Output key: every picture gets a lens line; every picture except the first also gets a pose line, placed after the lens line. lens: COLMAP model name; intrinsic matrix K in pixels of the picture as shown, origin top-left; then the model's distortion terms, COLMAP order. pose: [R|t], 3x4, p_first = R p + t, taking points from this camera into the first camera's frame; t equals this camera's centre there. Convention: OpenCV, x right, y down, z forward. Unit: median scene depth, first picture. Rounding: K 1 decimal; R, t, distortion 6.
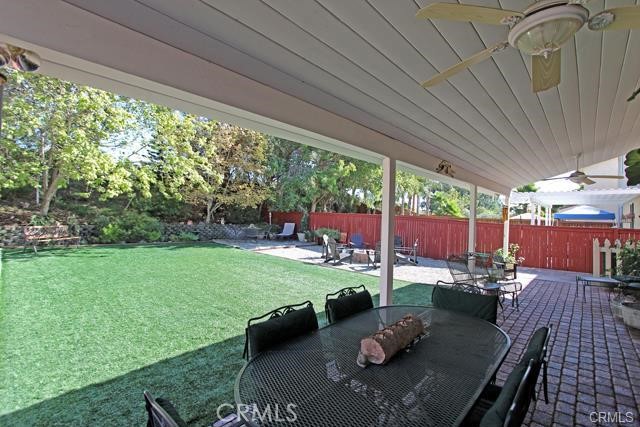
lens RADIAL K [[297.9, 0, 322.3], [0, 297.9, 210.1], [0, 0, 1]] dist [-0.011441, 0.000827]
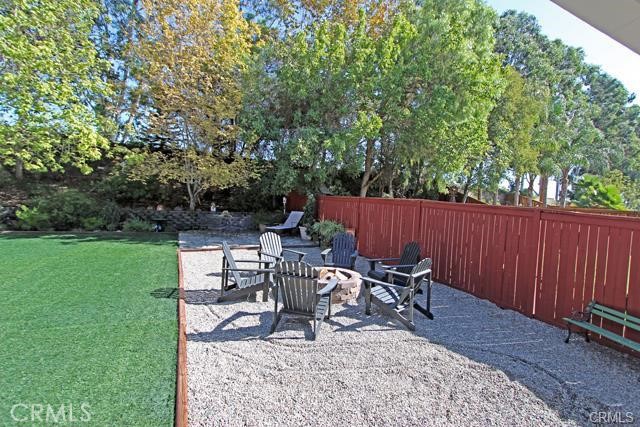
lens RADIAL K [[297.9, 0, 322.3], [0, 297.9, 210.1], [0, 0, 1]] dist [-0.011441, 0.000827]
pose [[0.930027, 0.022266, -0.366817, 0.217920], [-0.009708, 0.999303, 0.036046, 0.014730], [0.367364, -0.029962, 0.929594, 0.382337]]
